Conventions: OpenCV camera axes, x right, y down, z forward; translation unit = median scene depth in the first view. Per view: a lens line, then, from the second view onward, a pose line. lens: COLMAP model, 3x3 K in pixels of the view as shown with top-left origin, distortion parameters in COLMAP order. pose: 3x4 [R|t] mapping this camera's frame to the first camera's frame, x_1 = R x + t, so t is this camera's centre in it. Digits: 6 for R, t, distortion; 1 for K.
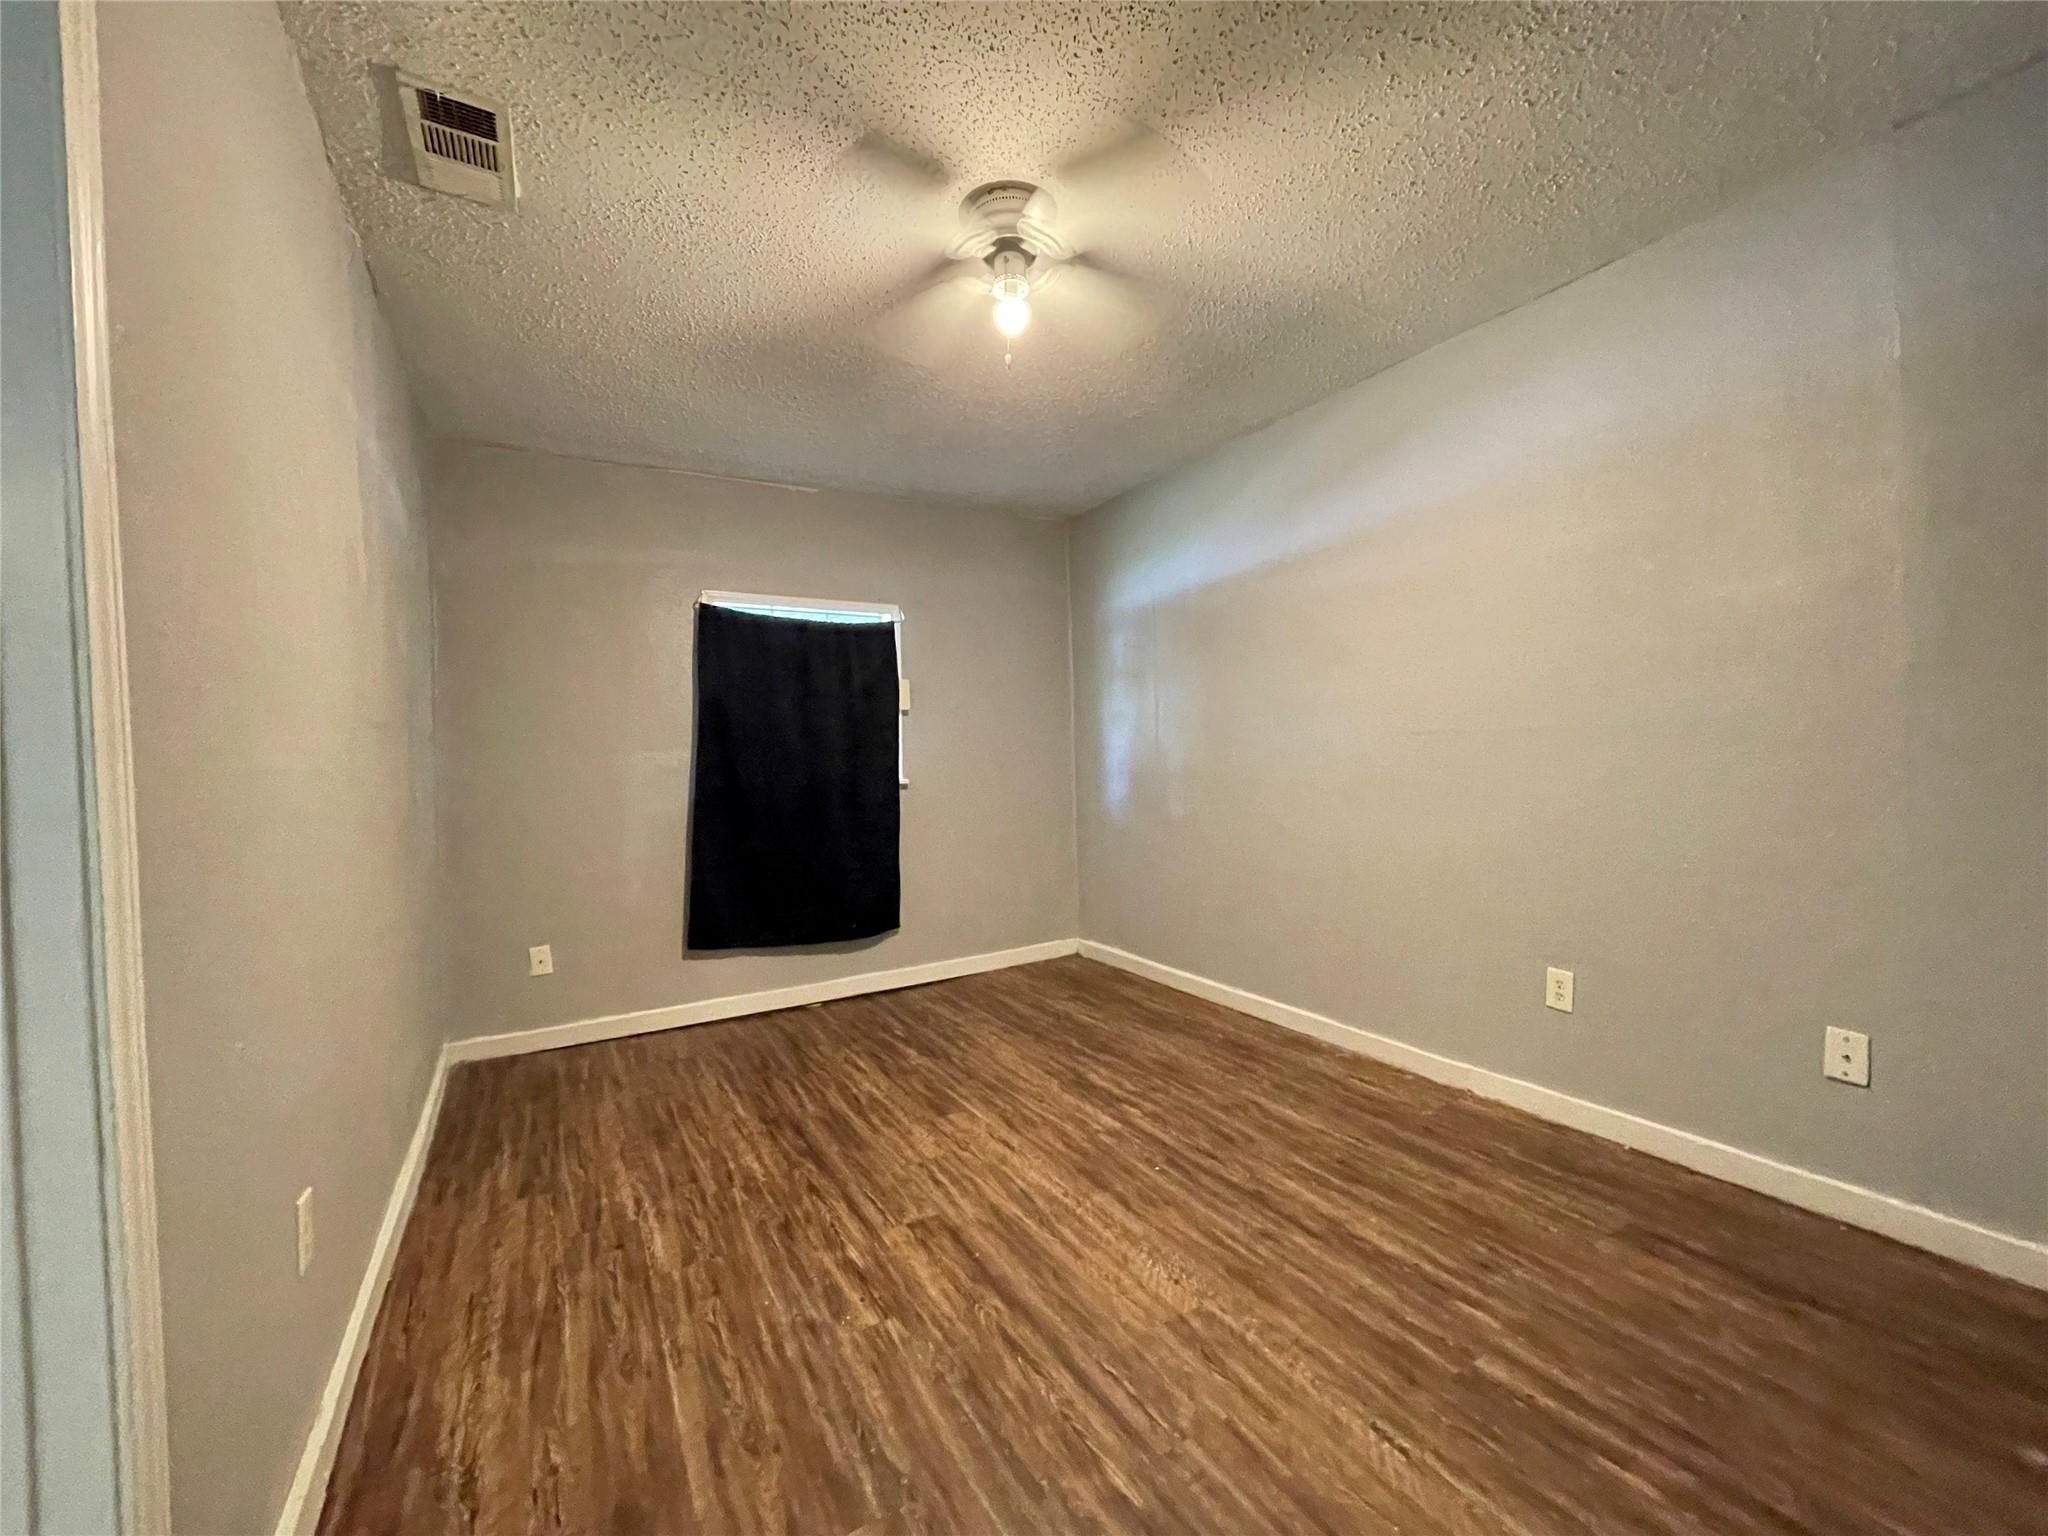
lens RADIAL K [[838.9, 0, 1025.9], [0, 838.9, 770.9], [0, 0, 1]] dist [0.010040, 0.000369]
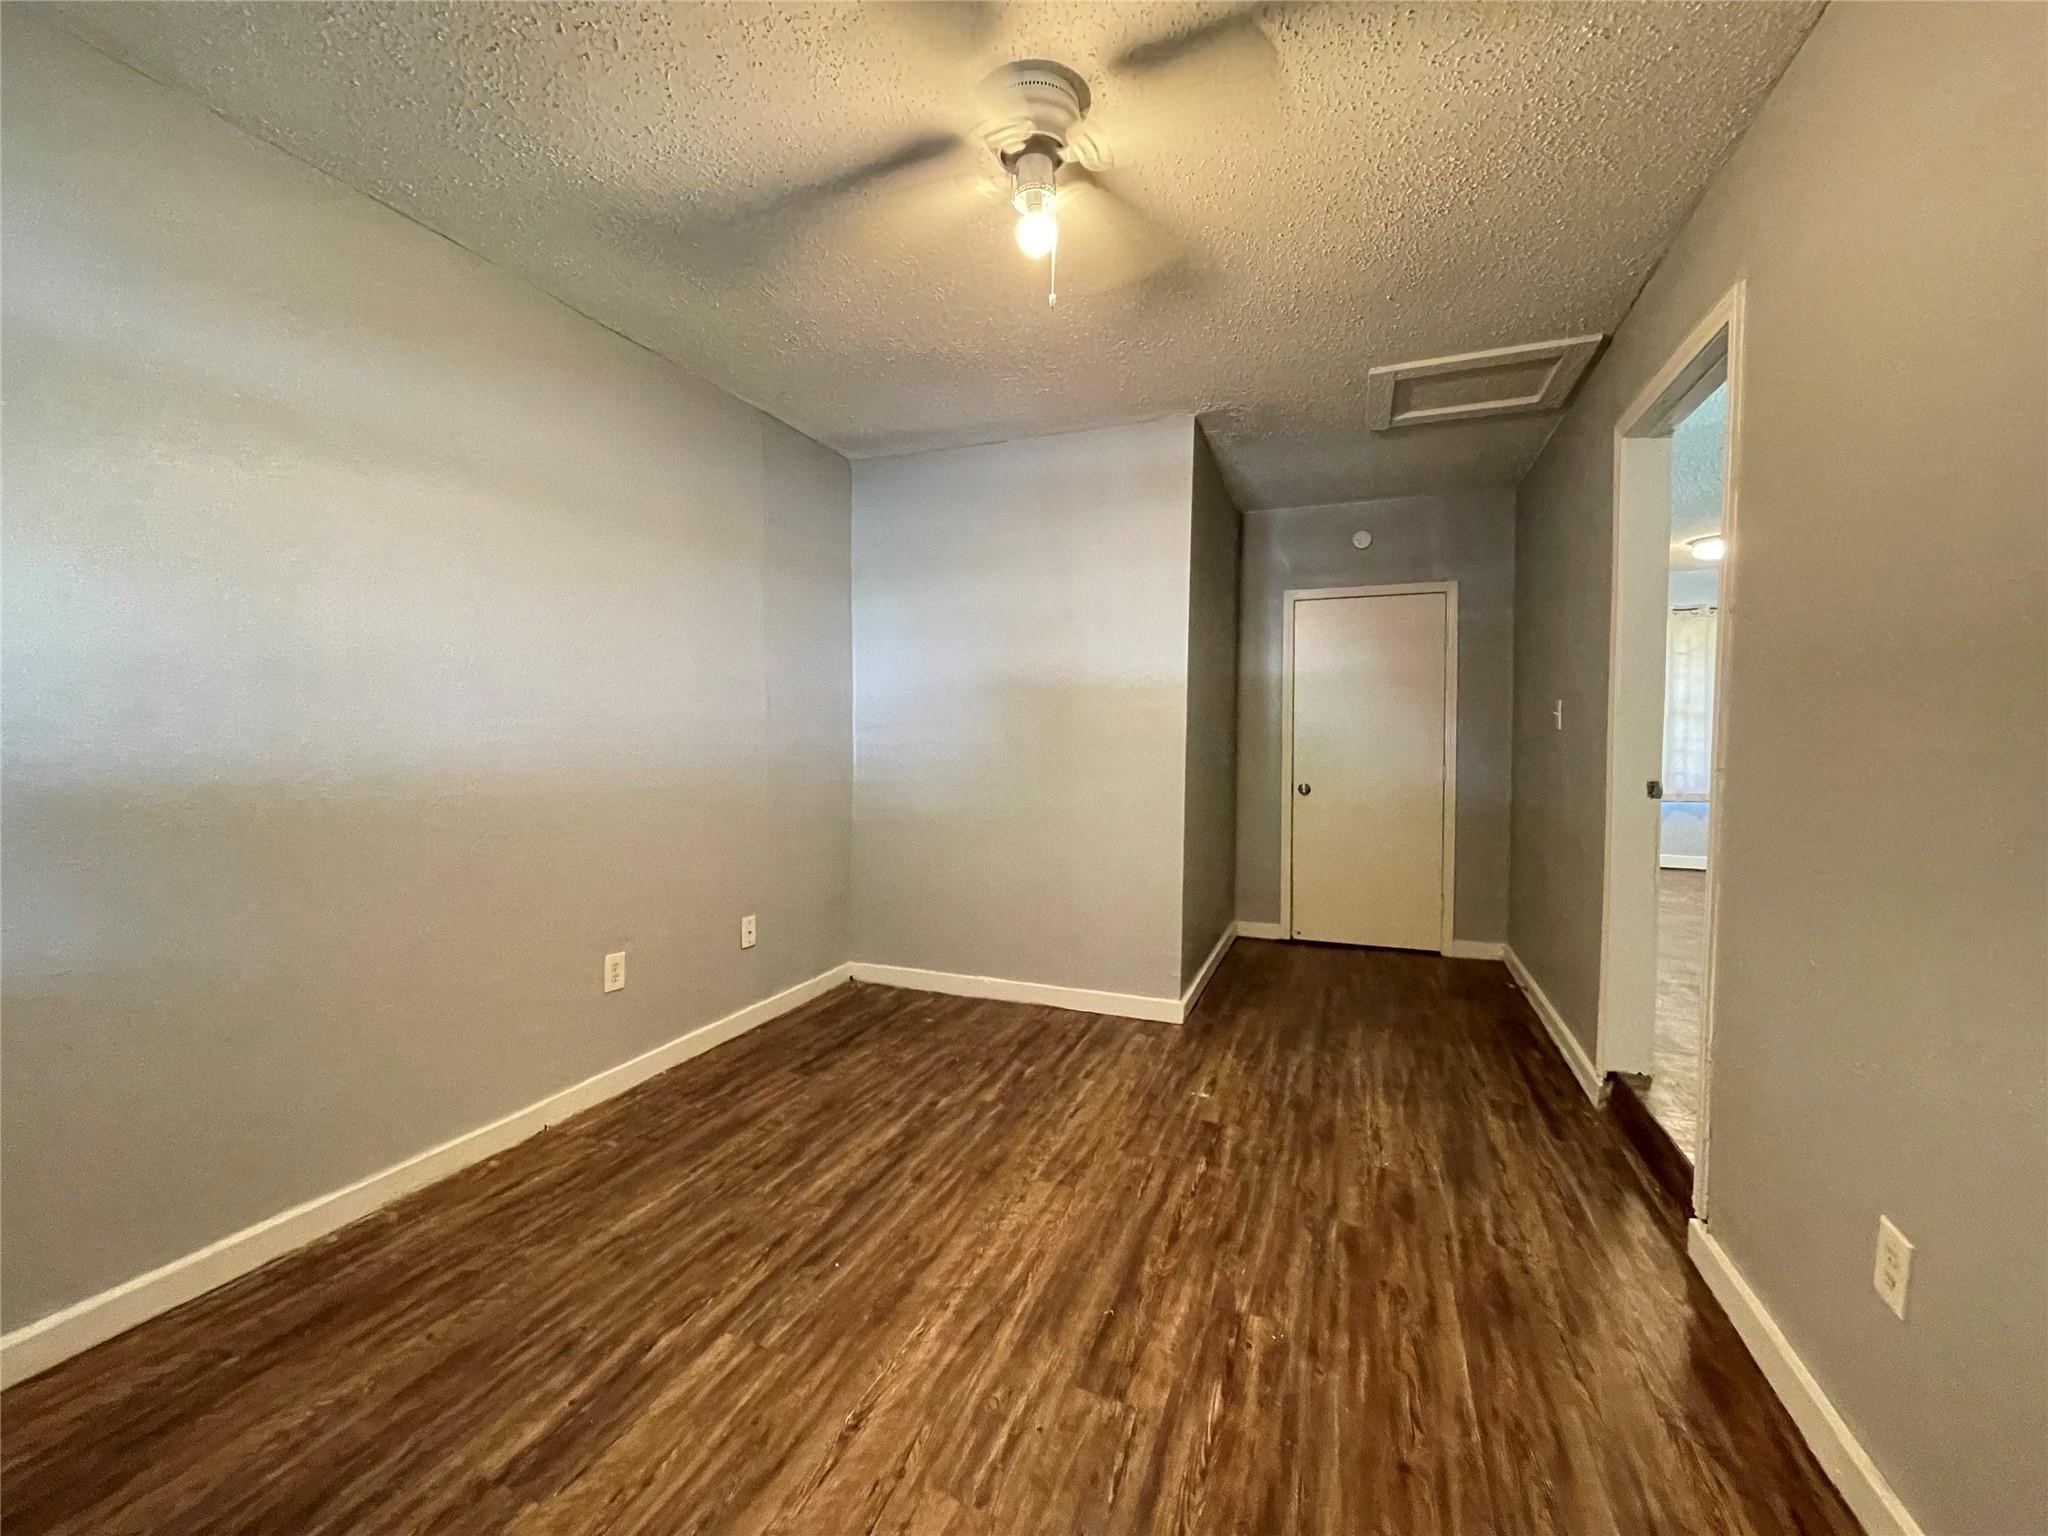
lens RADIAL K [[838.9, 0, 1023.9], [0, 838.9, 770.0], [0, 0, 1]] dist [0.010040, 0.000369]
pose [[-0.621485, -0.004441, 0.783414, -0.693385], [0.025880, 0.999322, 0.026196, -0.019528], [-0.782999, 0.036555, -0.620948, 1.594648]]
